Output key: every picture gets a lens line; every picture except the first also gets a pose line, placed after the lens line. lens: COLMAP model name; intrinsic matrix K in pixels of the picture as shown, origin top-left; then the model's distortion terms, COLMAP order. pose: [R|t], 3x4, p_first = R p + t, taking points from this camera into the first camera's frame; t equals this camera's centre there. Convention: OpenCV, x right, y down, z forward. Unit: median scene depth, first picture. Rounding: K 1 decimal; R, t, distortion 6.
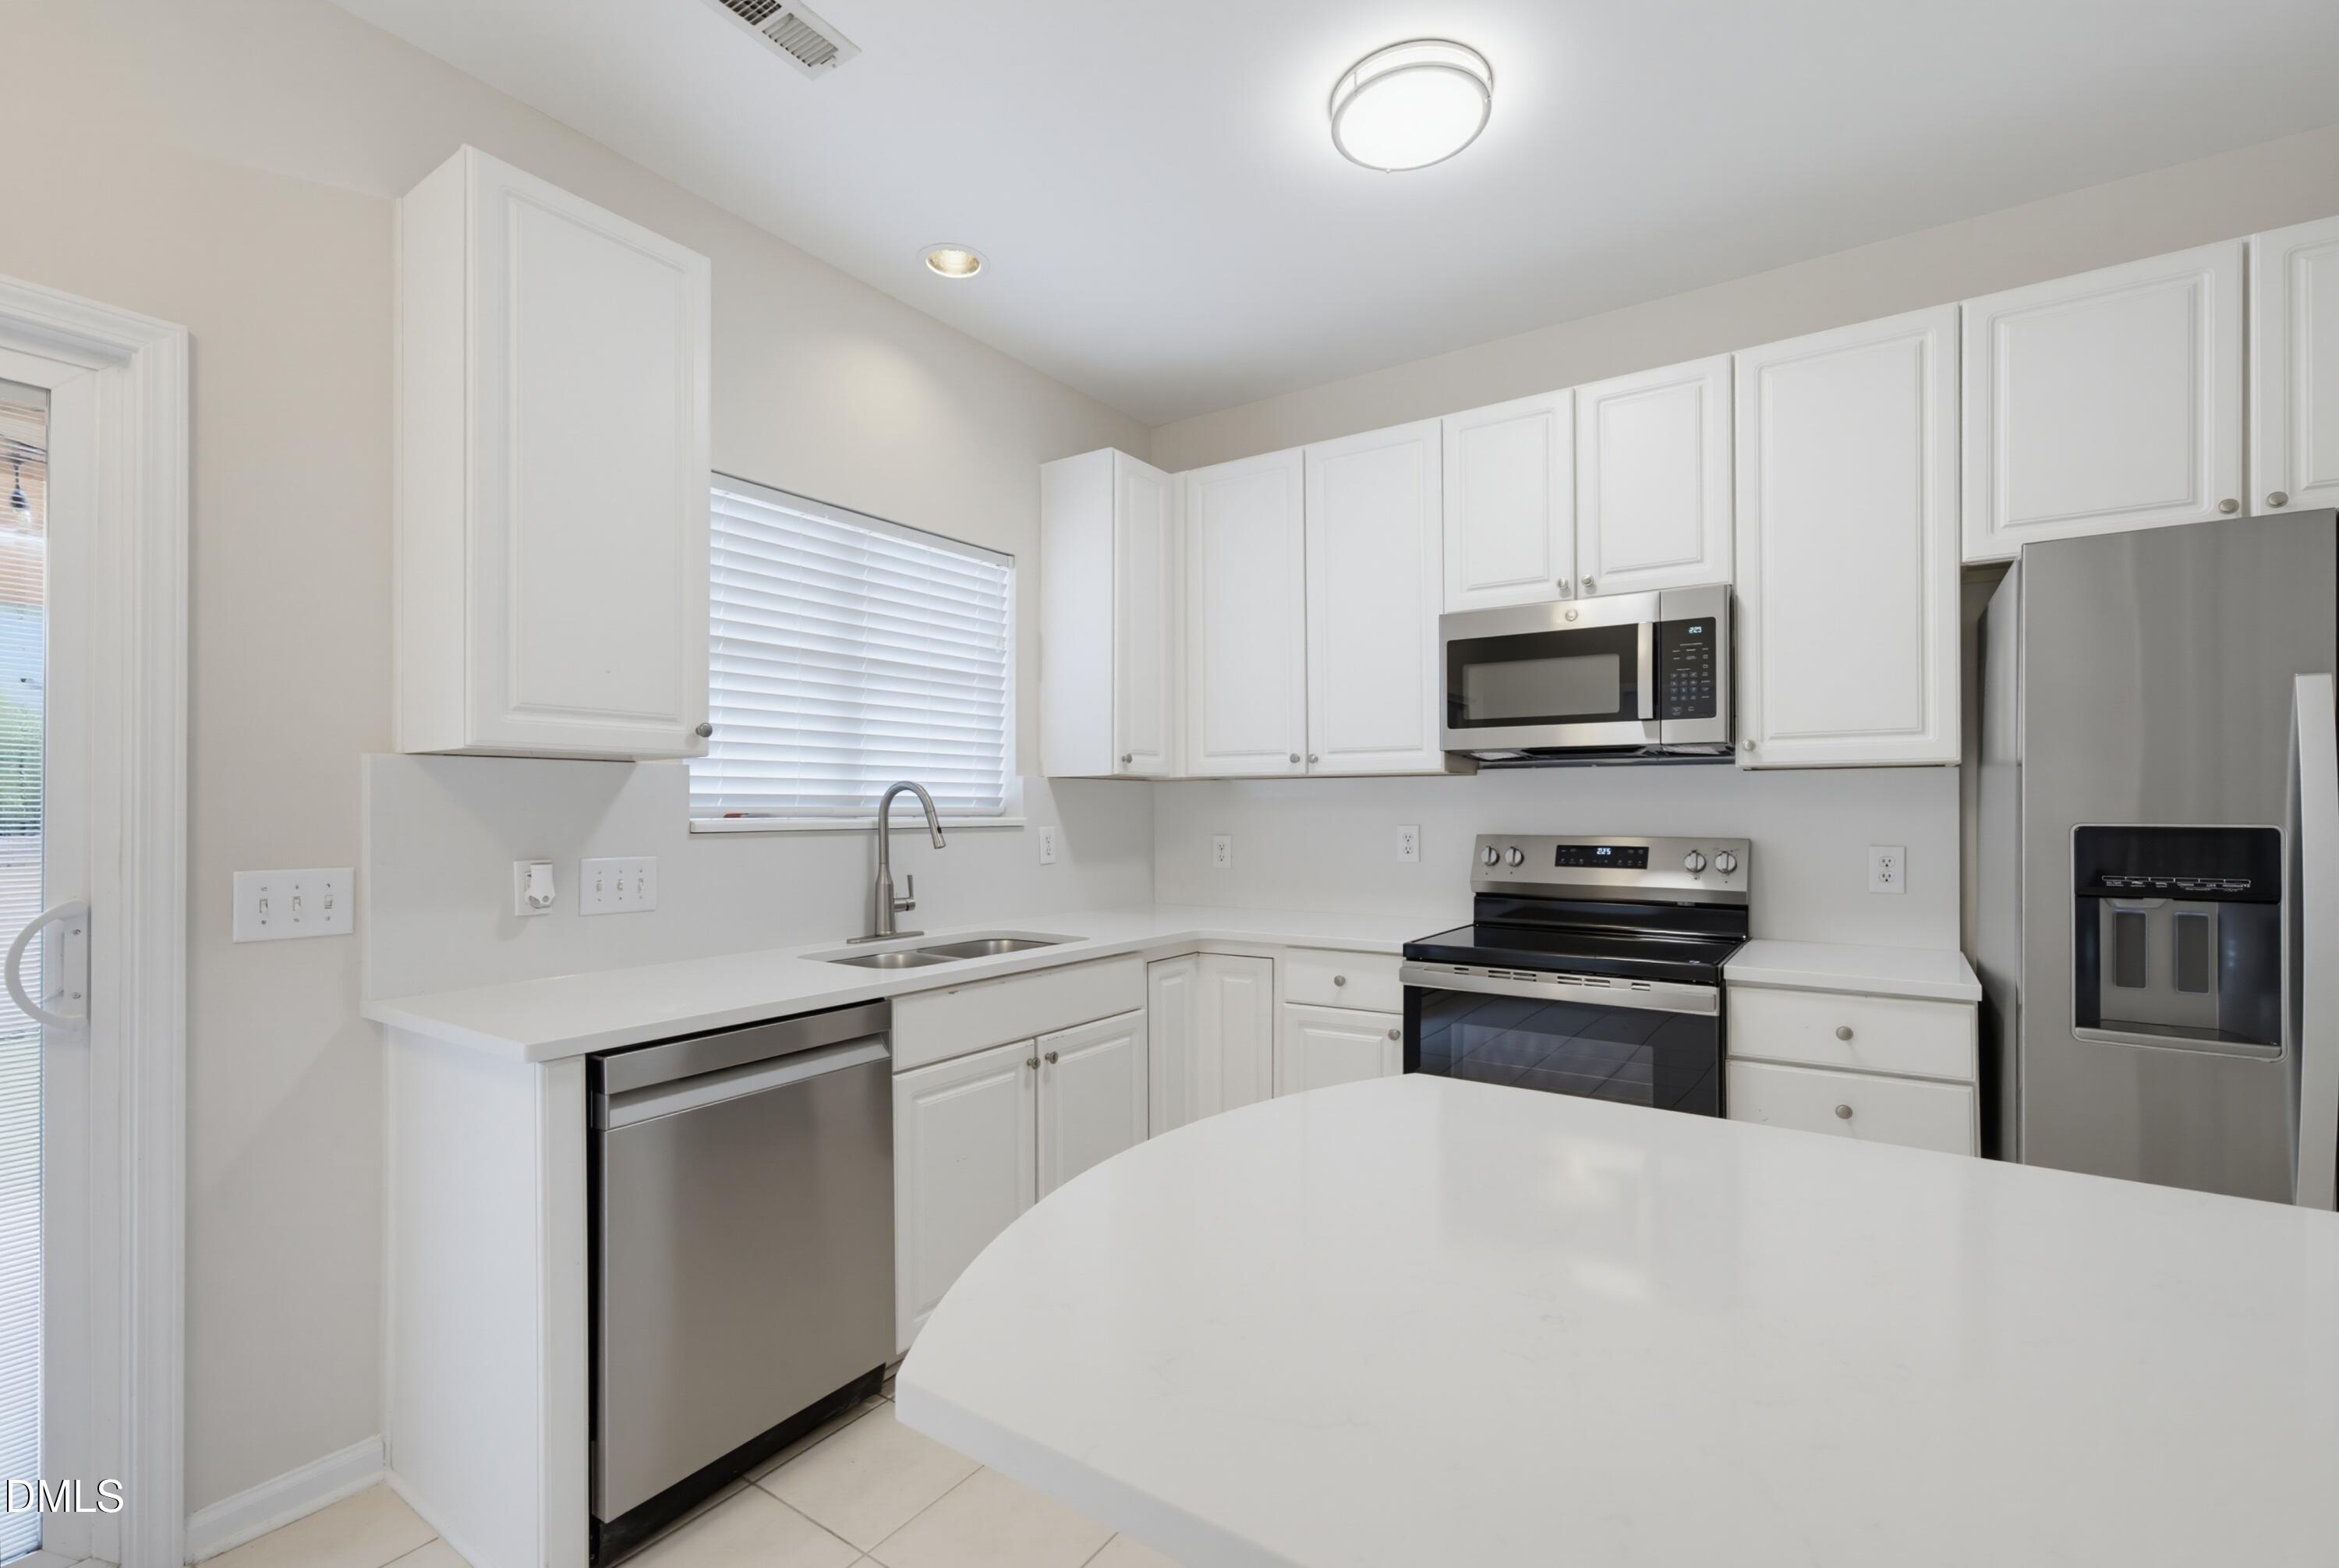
lens RADIAL K [[1048.9, 0, 1166.1], [0, 1048.9, 792.9], [0, 0, 1]] dist [-0.000264, 0.000340]
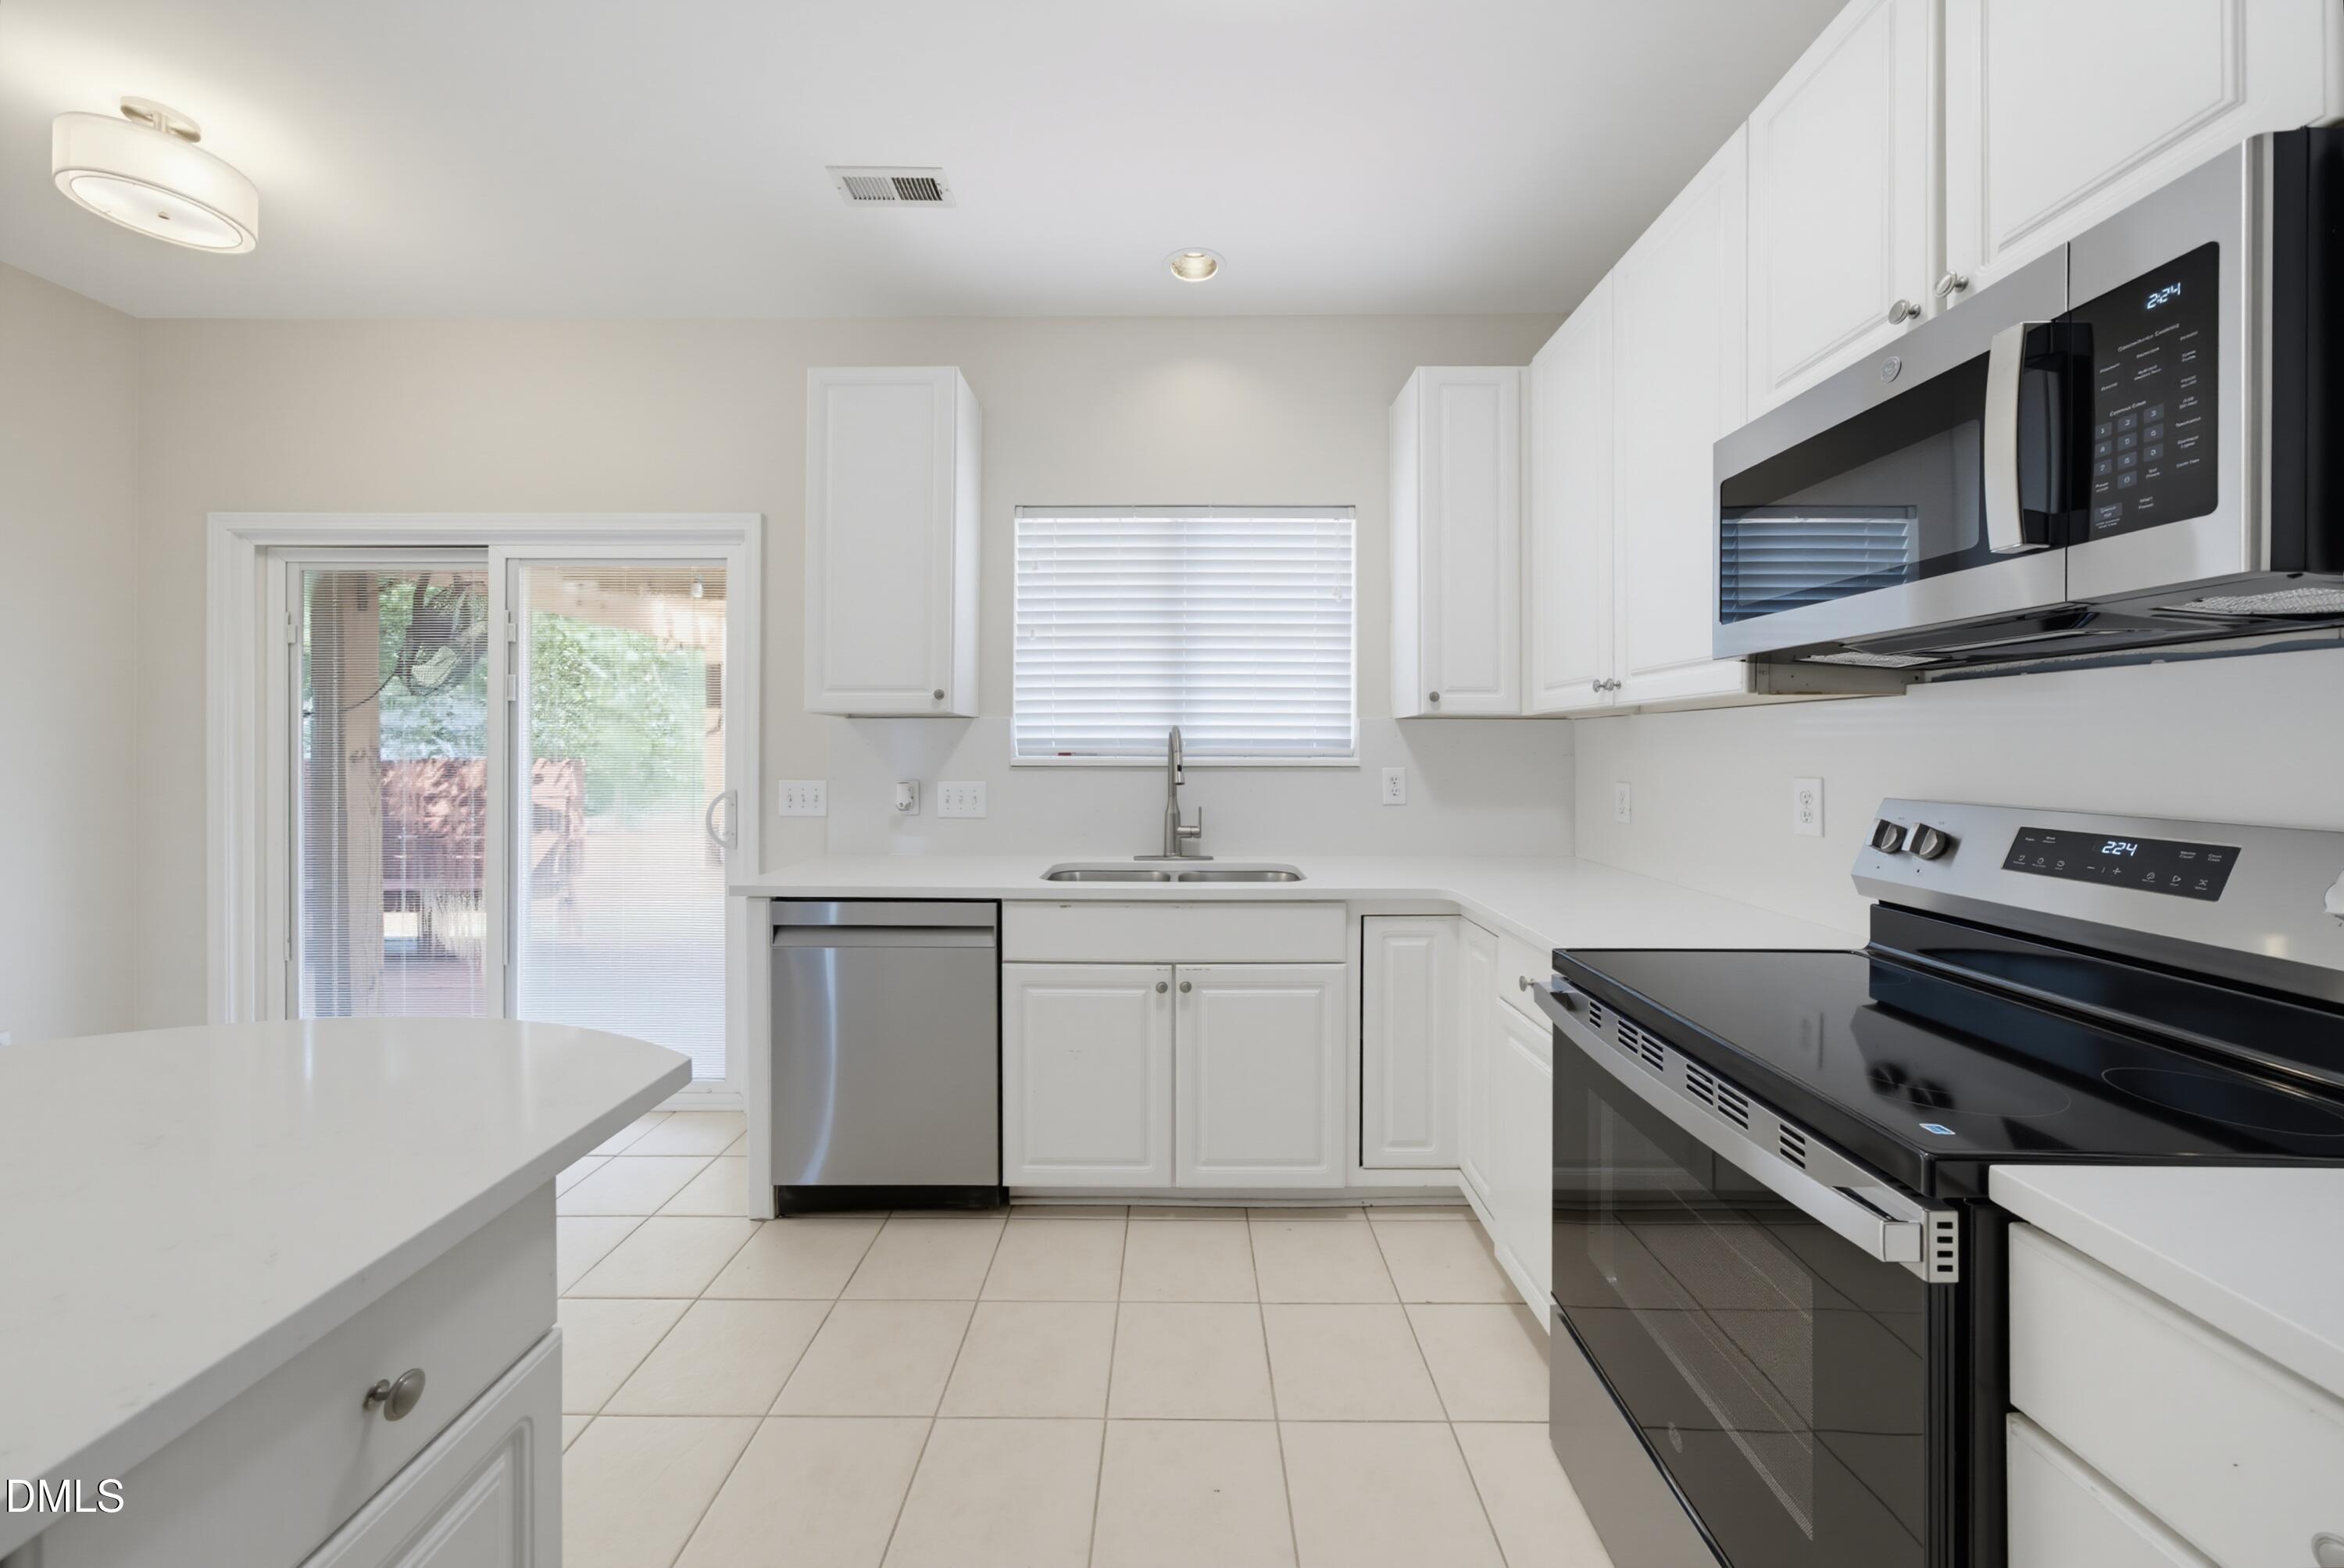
lens RADIAL K [[797.5, 0, 1172.3], [0, 797.5, 759.4], [0, 0, 1]] dist [-0.016574, 0.000104]
pose [[0.570092, 0.014051, -0.821461, 0.495994], [0.009531, 0.999673, 0.023713, 0.004800], [0.821526, -0.021348, 0.569772, 0.497866]]
